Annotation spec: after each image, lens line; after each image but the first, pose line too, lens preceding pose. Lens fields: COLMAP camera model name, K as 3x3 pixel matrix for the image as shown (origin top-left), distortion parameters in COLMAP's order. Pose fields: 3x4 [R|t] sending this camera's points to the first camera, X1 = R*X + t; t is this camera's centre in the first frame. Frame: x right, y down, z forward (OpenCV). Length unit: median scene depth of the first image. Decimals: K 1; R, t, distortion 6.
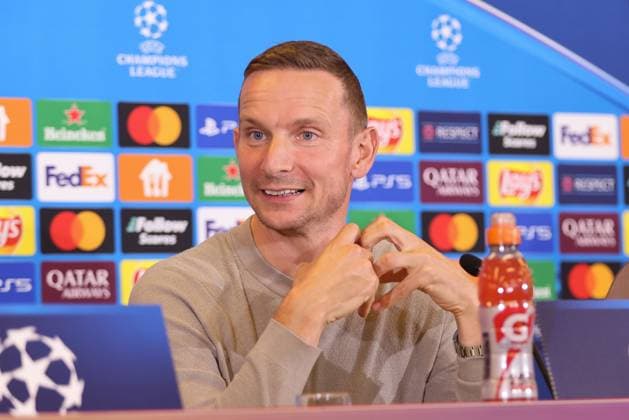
lens RADIAL K [[3202.6, 0, 314.5], [0, 3202.6, 210.0], [0, 0, 1]] dist [-0.369576, -3.795865]
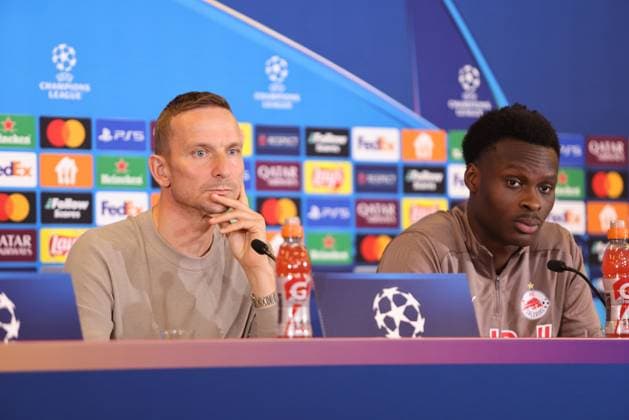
lens RADIAL K [[2740.5, 0, 314.5], [0, 2740.5, 210.0], [0, 0, 1]] dist [0.340116, 7.166283]
pose [[0.998888, 0.019620, 0.042859, 0.008067], [-0.020445, 0.999612, 0.018899, -0.018129], [-0.042471, -0.019755, 0.998902, -0.218477]]
